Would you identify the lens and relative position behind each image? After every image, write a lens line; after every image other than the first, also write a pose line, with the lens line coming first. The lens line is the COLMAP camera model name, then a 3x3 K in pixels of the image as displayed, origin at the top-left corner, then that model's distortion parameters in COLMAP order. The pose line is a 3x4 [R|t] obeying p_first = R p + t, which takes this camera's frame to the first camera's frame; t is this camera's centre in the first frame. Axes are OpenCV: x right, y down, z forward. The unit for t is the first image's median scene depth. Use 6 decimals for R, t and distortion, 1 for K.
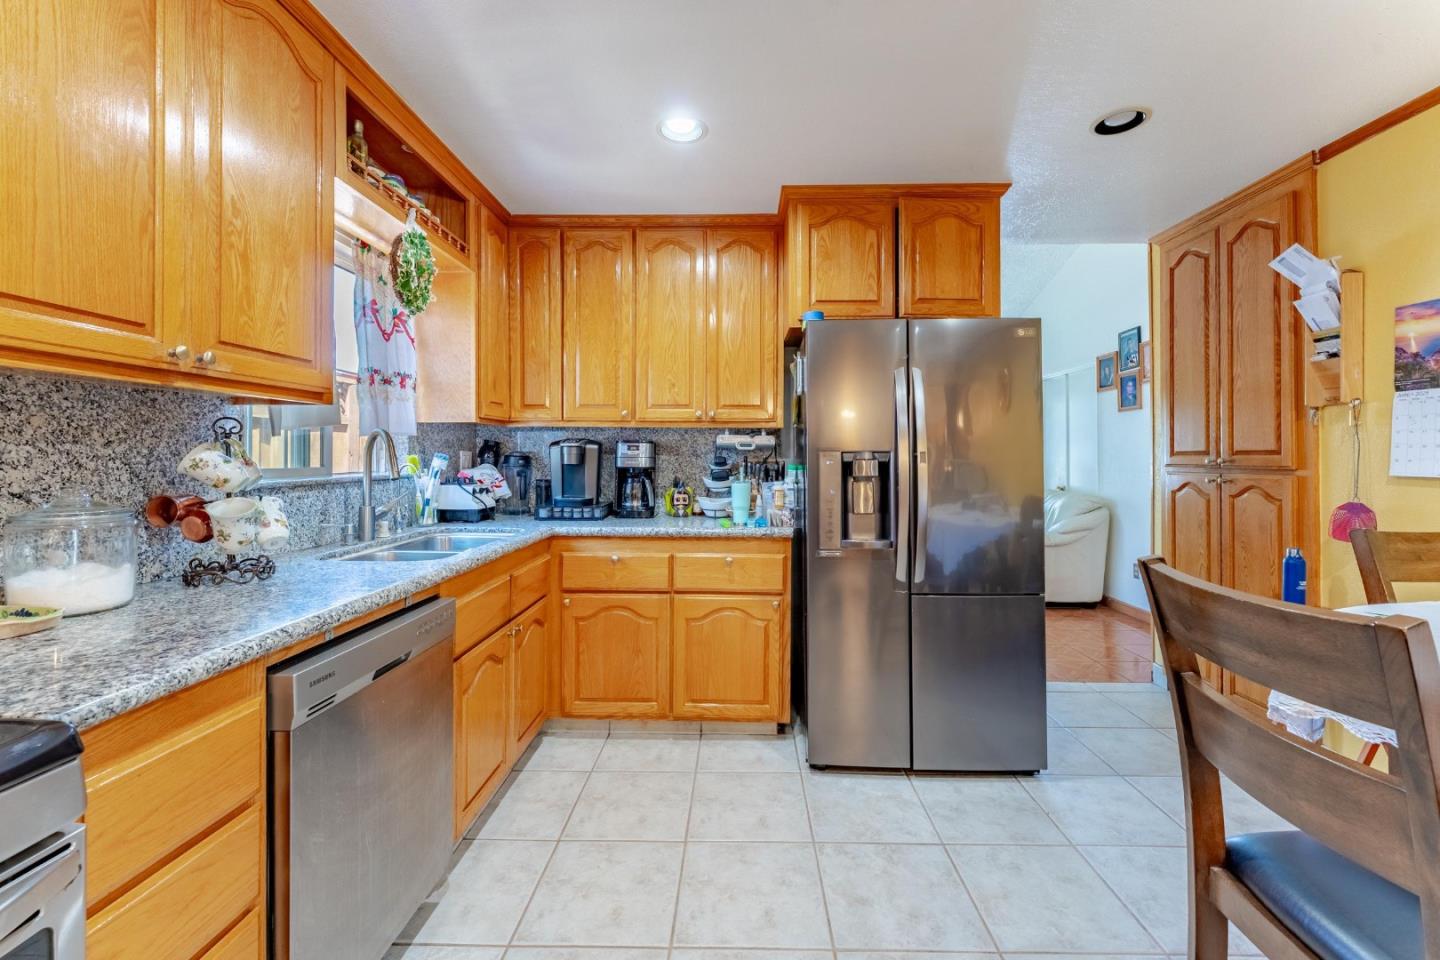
lens RADIAL K [[596.3, 0, 730.5], [0, 596.3, 453.0], [0, 0, 1]] dist [0.001736, -0.000345]
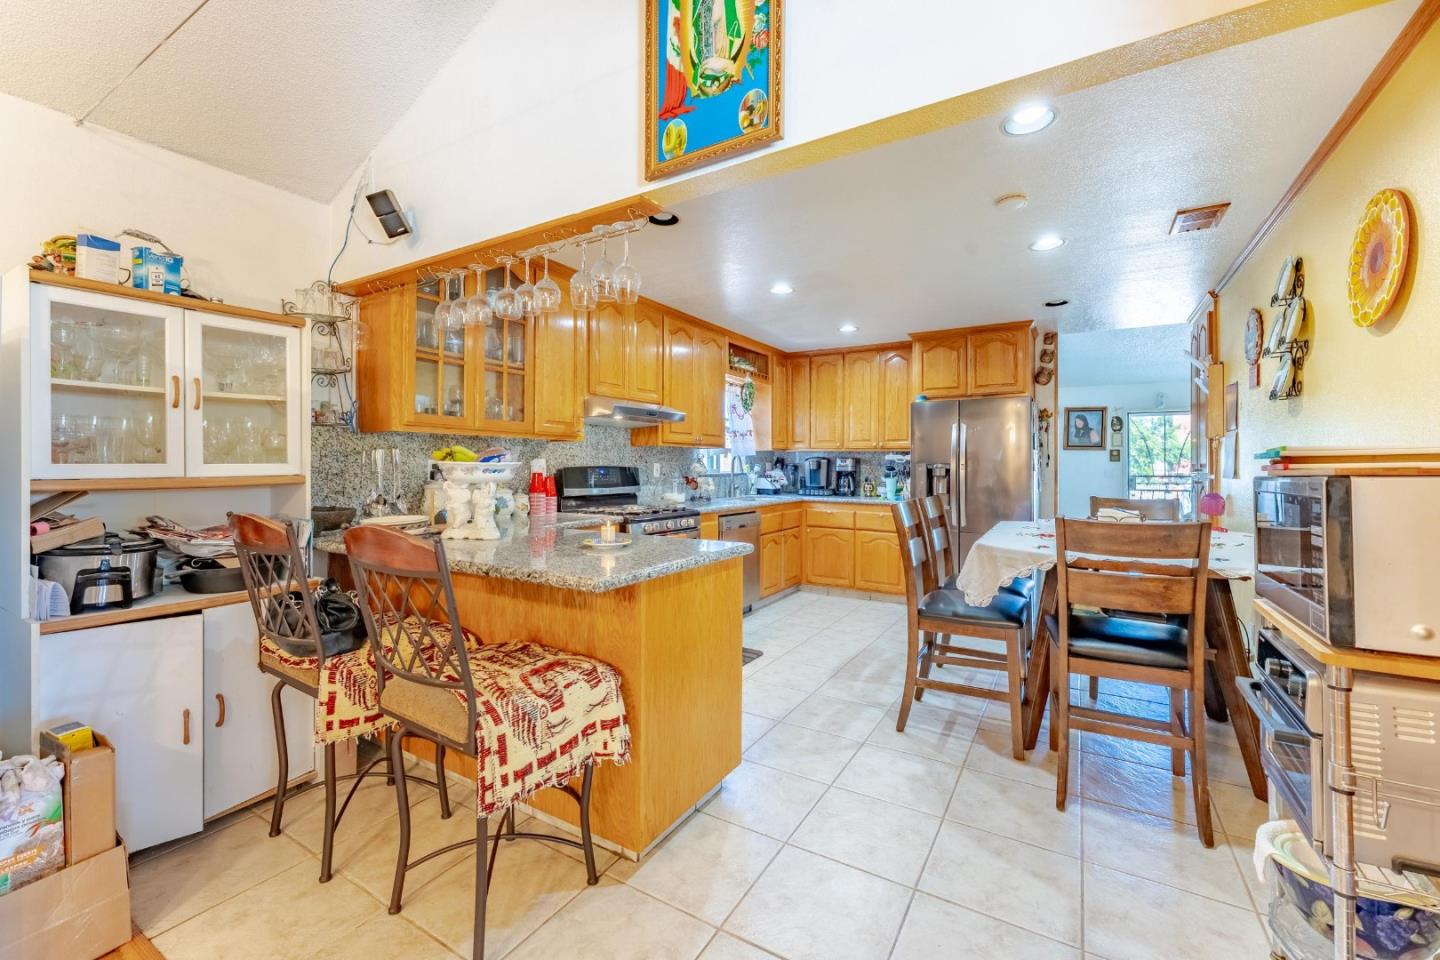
lens RADIAL K [[596.3, 0, 711.9], [0, 596.3, 461.5], [0, 0, 1]] dist [0.001736, -0.000345]
pose [[0.860803, 0.000477, -0.508938, 0.512905], [-0.000662, 1.000000, -0.000183, -0.008136], [0.508938, 0.000495, 0.860803, -1.030408]]
